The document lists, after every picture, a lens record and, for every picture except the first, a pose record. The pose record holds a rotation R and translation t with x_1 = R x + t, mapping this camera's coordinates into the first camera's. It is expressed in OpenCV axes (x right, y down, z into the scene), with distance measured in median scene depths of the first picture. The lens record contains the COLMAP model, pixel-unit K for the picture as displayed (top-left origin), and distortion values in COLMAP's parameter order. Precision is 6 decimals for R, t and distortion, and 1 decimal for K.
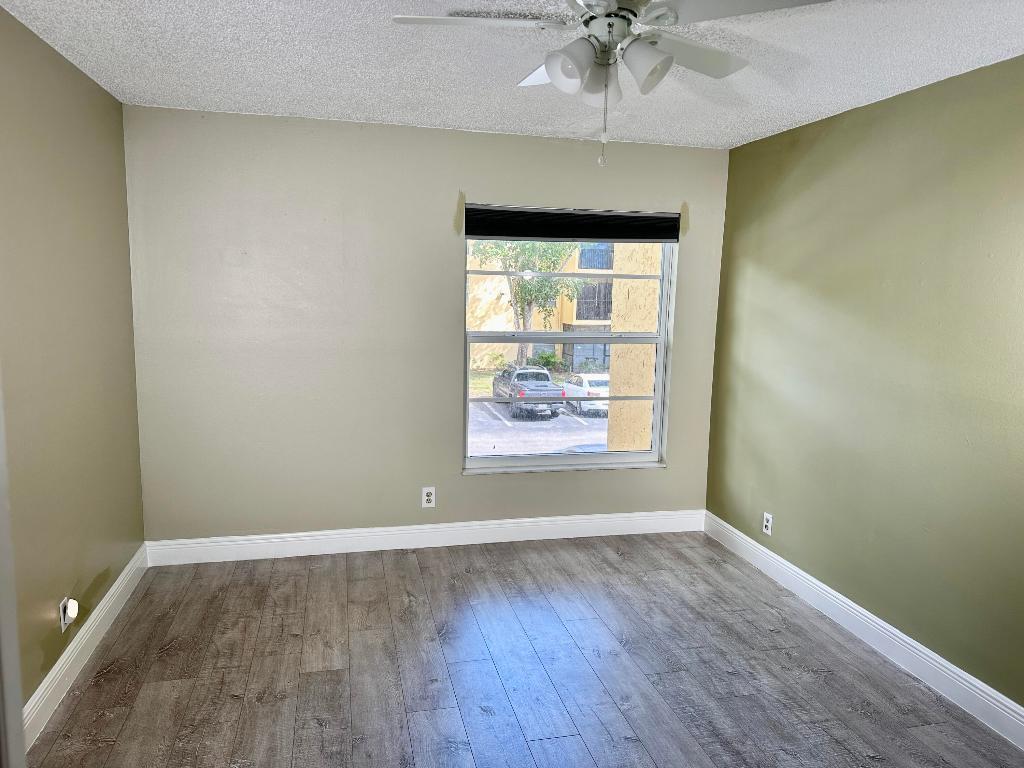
lens RADIAL K [[719.7, 0, 512.0], [0, 719.7, 384.0], [0, 0, 1]] dist [-0.000318, 0.003036]
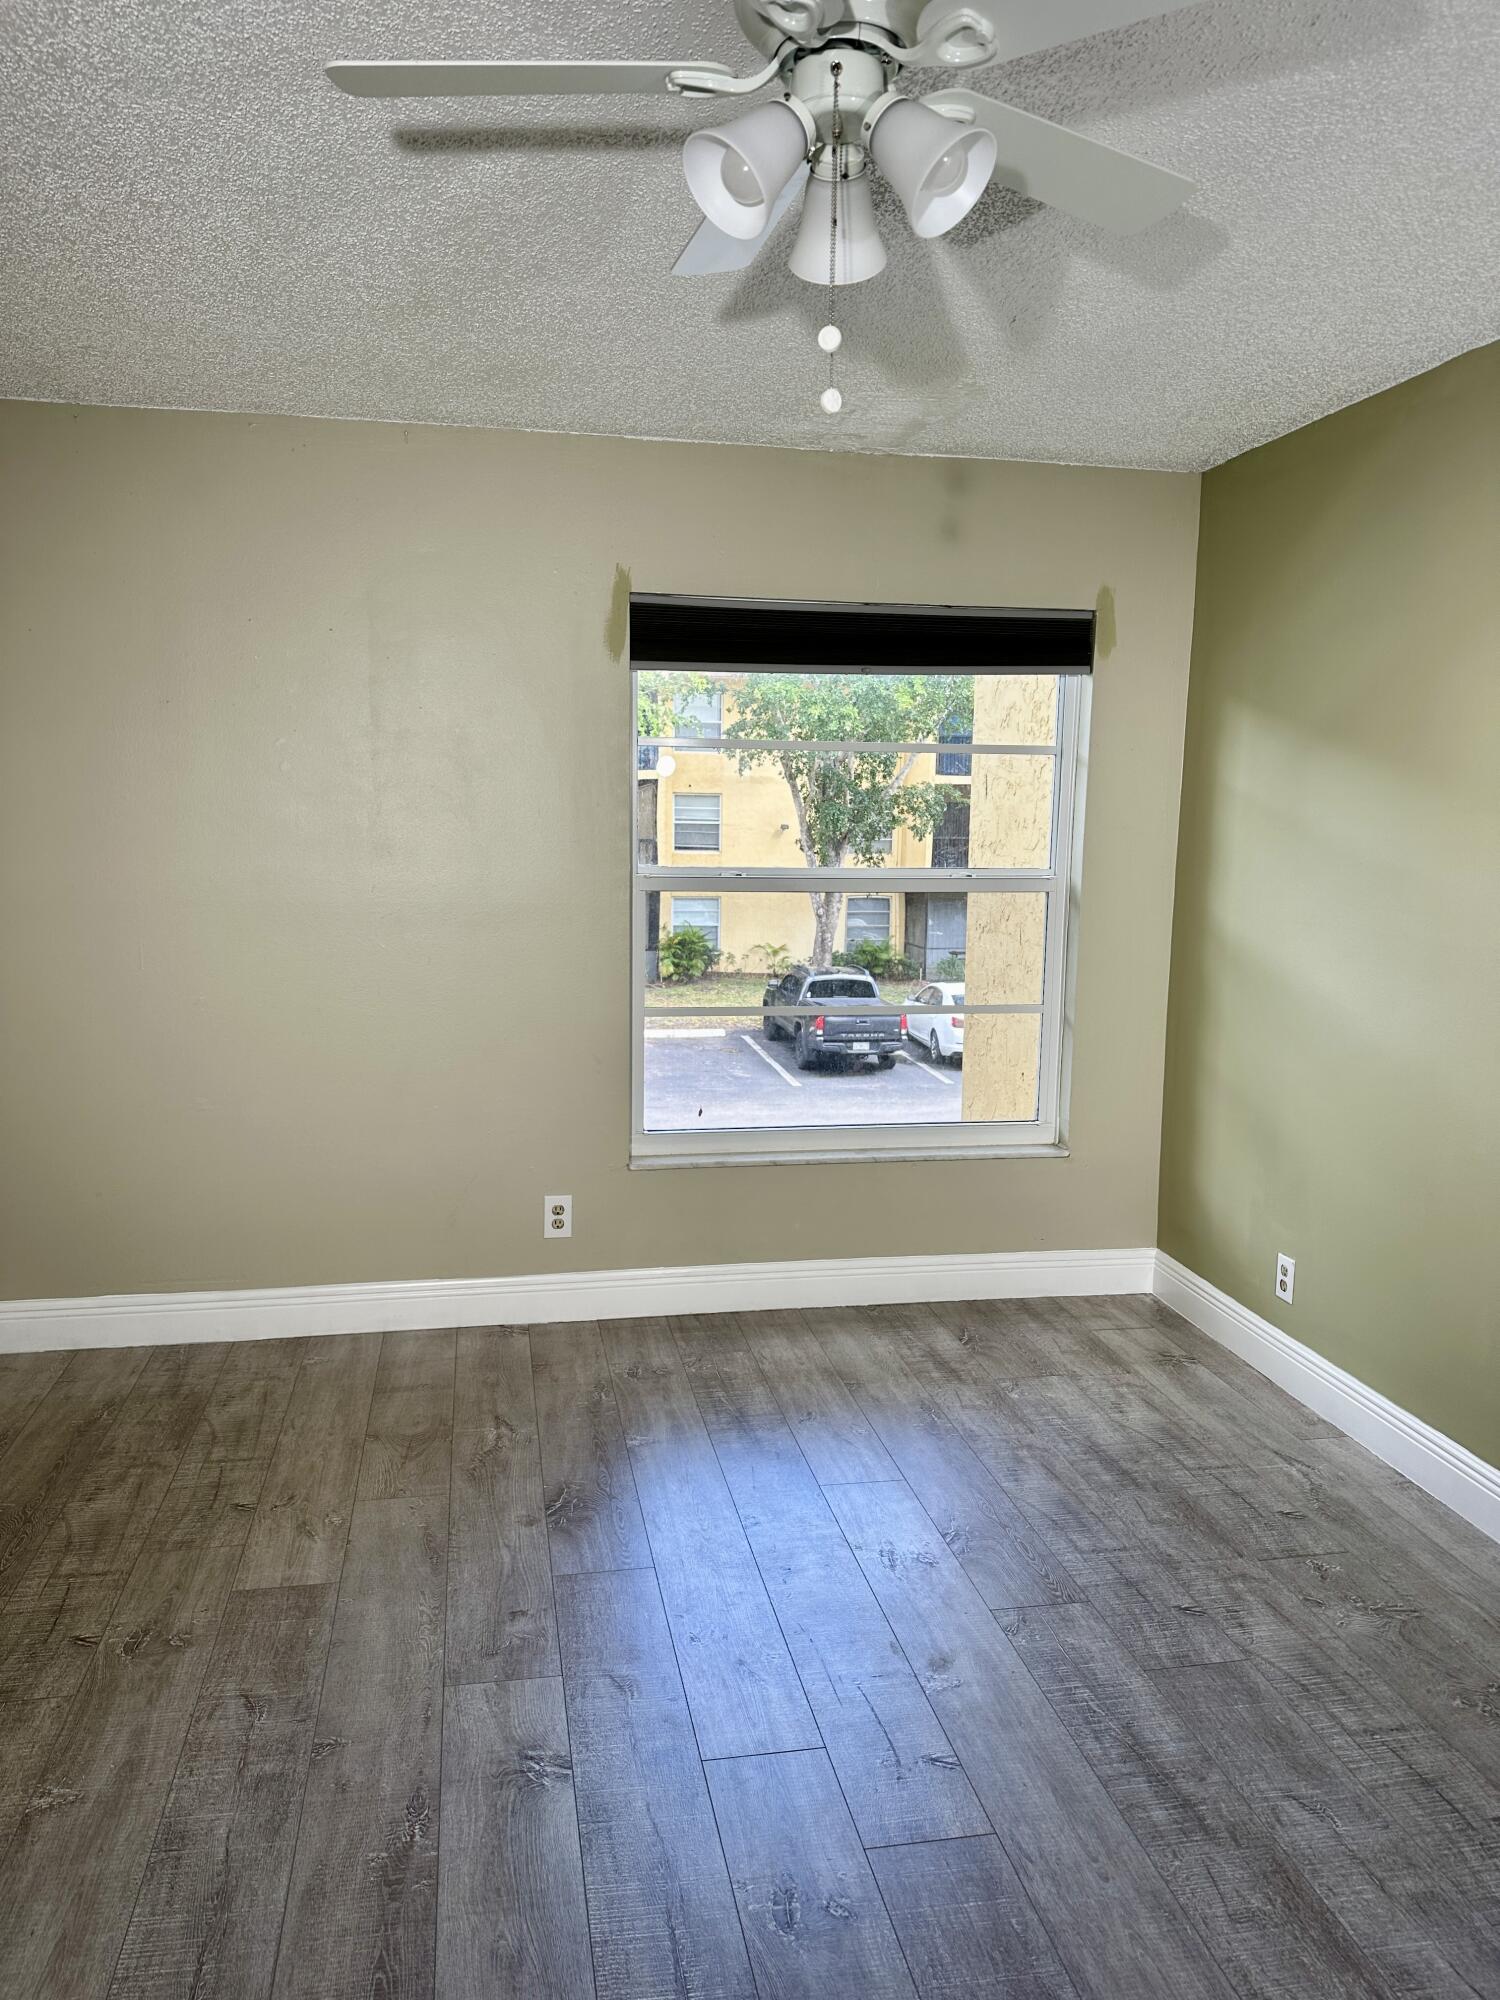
lens RADIAL K [[1405.6, 0, 742.1], [0, 1405.6, 997.7], [0, 0, 1]] dist [-0.000318, 0.003036]
pose [[0.998597, -0.001655, -0.052932, 0.064346], [0.001226, 0.999966, -0.008129, 0.025165], [0.052944, 0.008053, 0.998565, 0.096600]]
